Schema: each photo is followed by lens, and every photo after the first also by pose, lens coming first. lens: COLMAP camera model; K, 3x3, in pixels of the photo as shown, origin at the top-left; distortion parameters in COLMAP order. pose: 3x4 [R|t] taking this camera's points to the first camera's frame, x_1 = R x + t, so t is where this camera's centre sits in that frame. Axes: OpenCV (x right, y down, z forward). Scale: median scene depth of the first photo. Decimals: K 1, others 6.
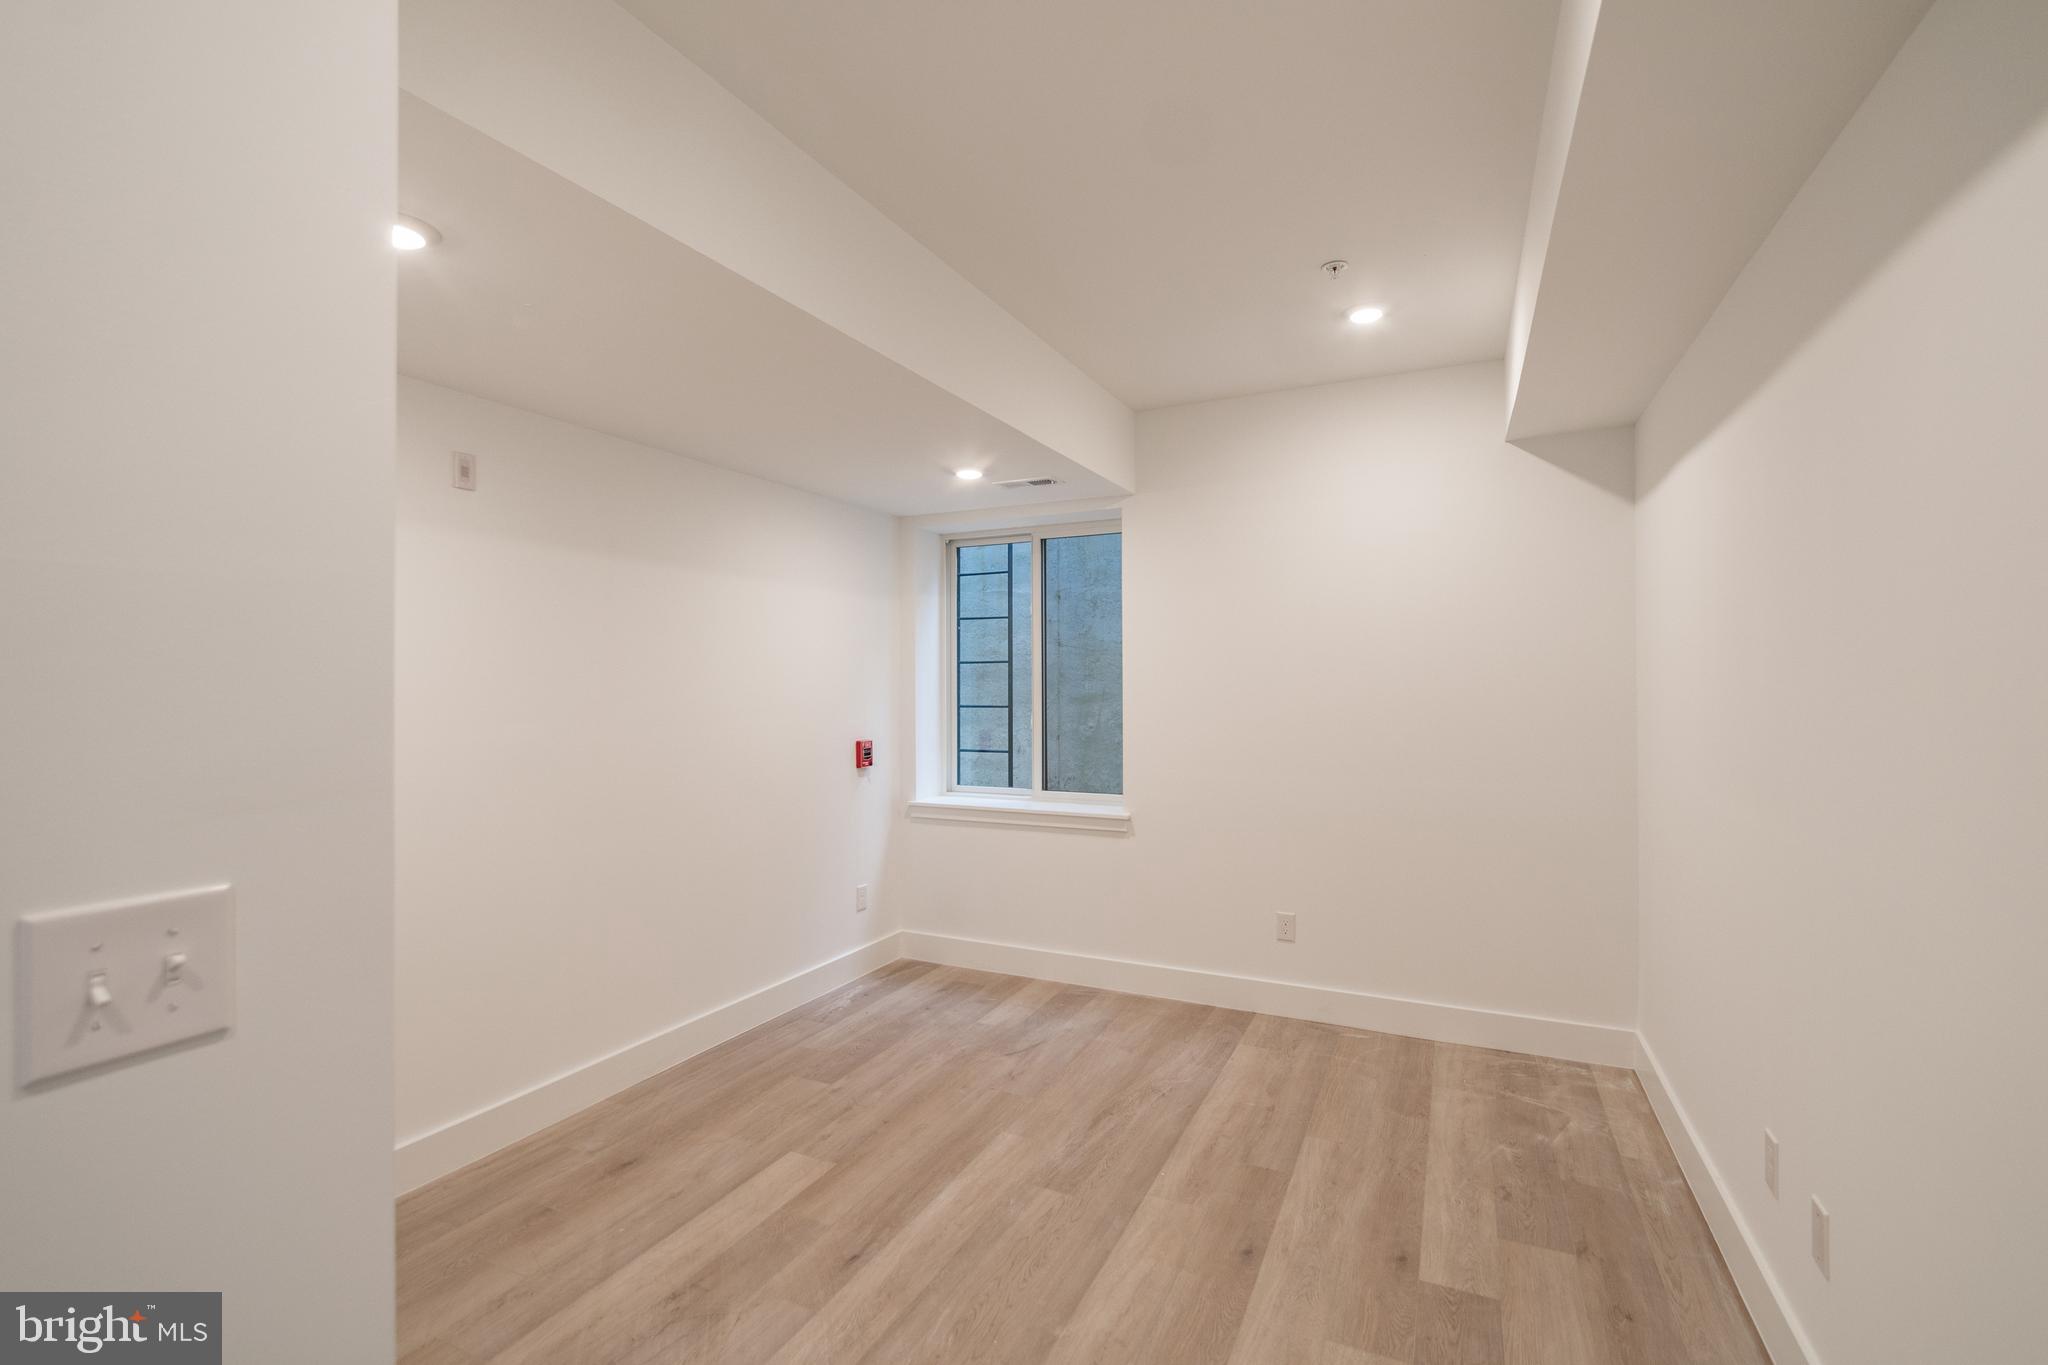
lens RADIAL K [[905.0, 0, 1032.5], [0, 905.0, 677.6], [0, 0, 1]] dist [-0.010647, -0.000054]
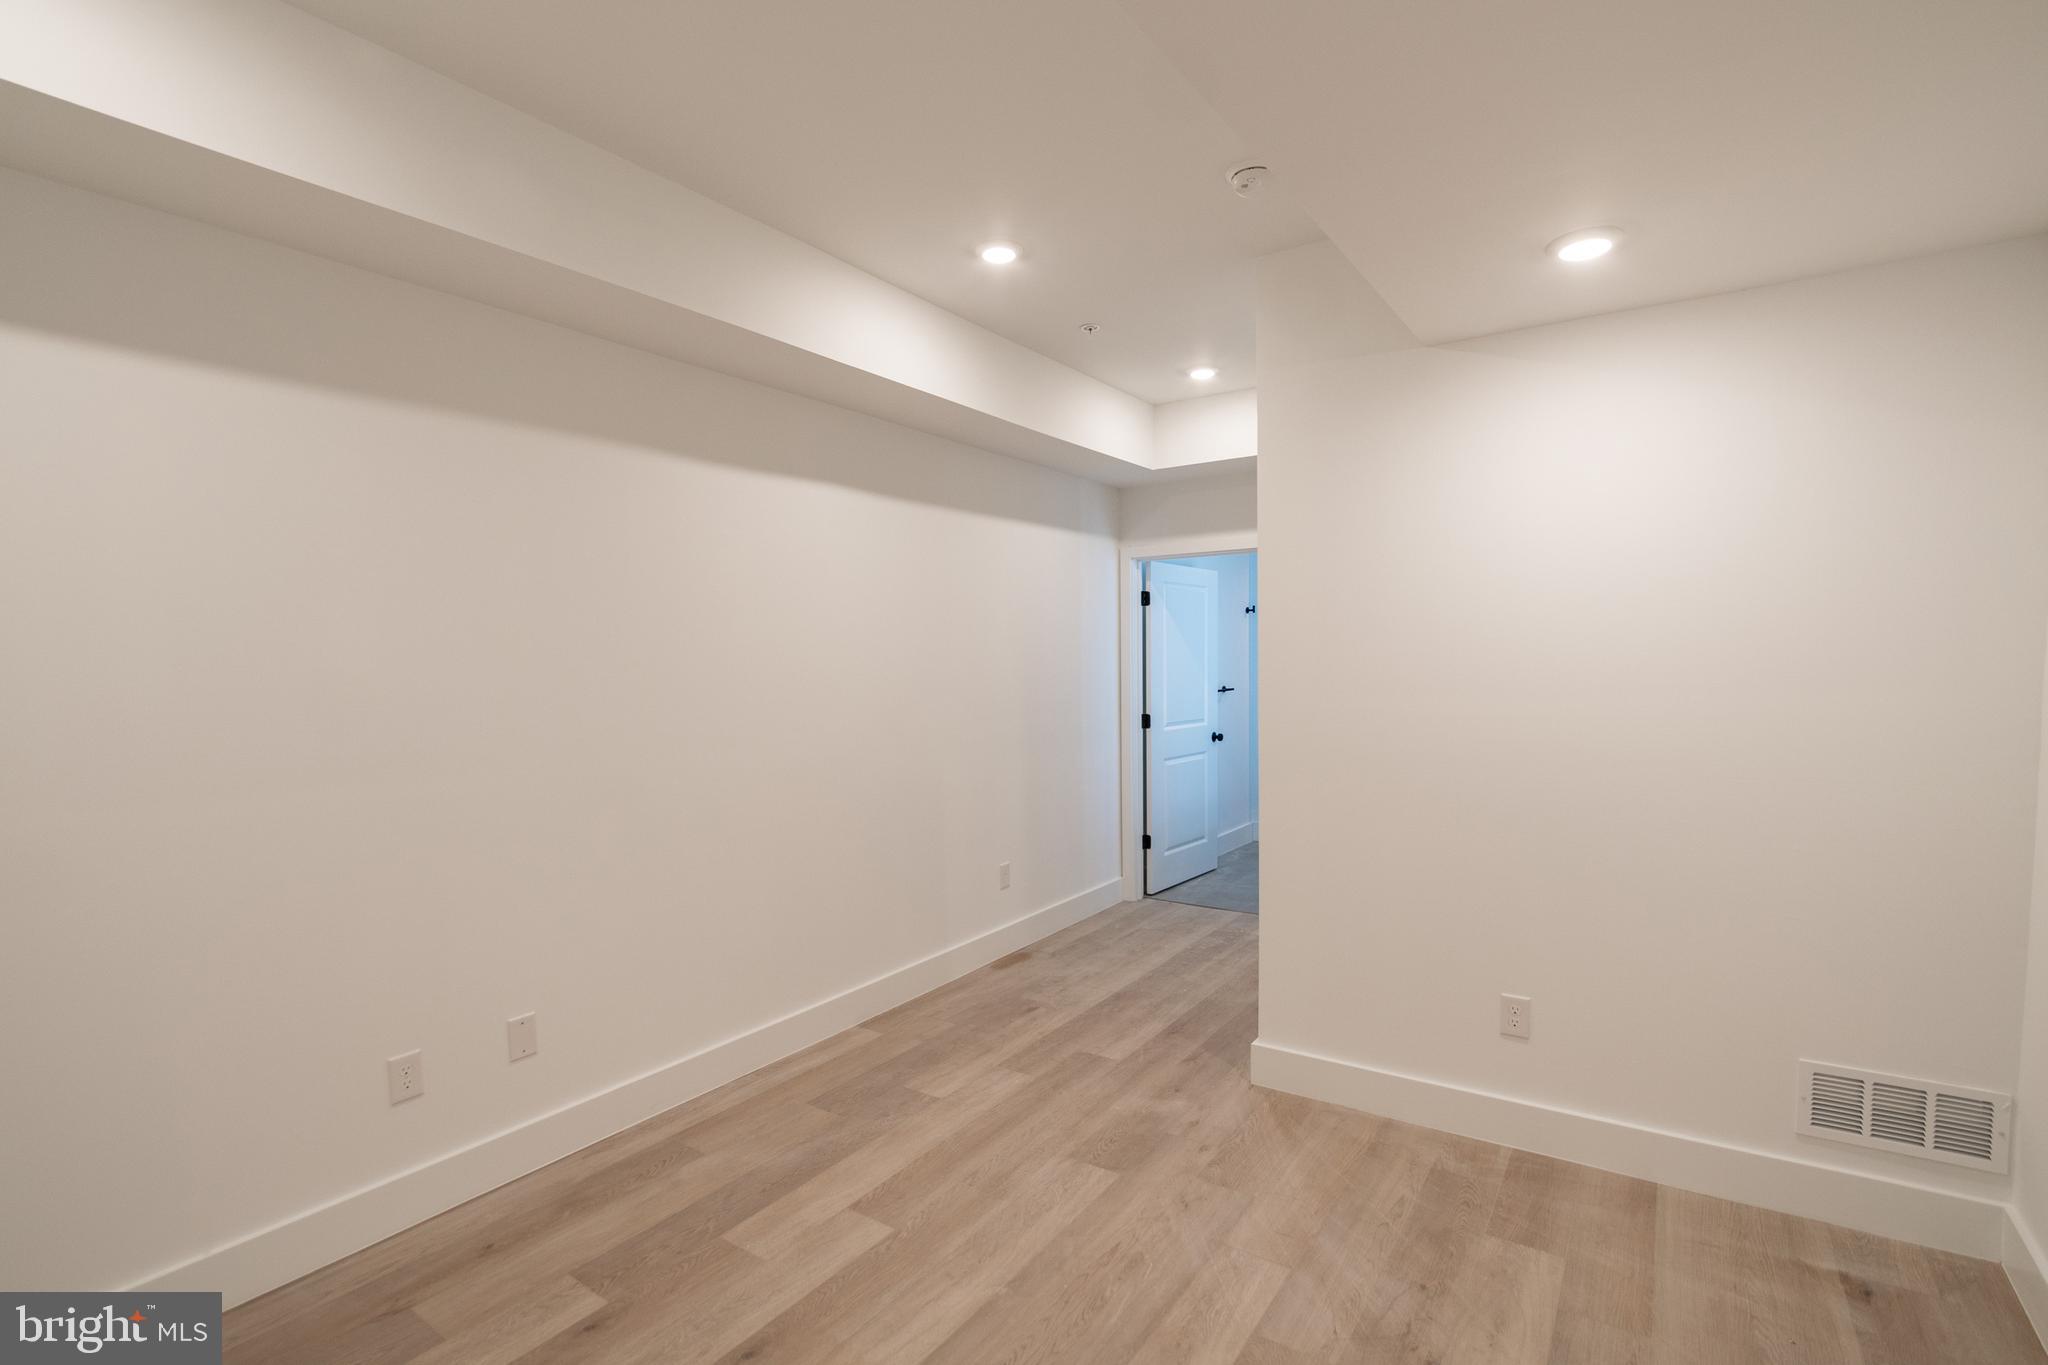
lens RADIAL K [[960.1, 0, 1019.4], [0, 960.1, 693.6], [0, 0, 1]] dist [-0.004447, -0.000806]
pose [[-0.986308, 0.009982, 0.164611, -0.115637], [0.014107, 0.999615, 0.023904, 0.013034], [-0.164309, 0.025899, -0.986069, 1.350002]]
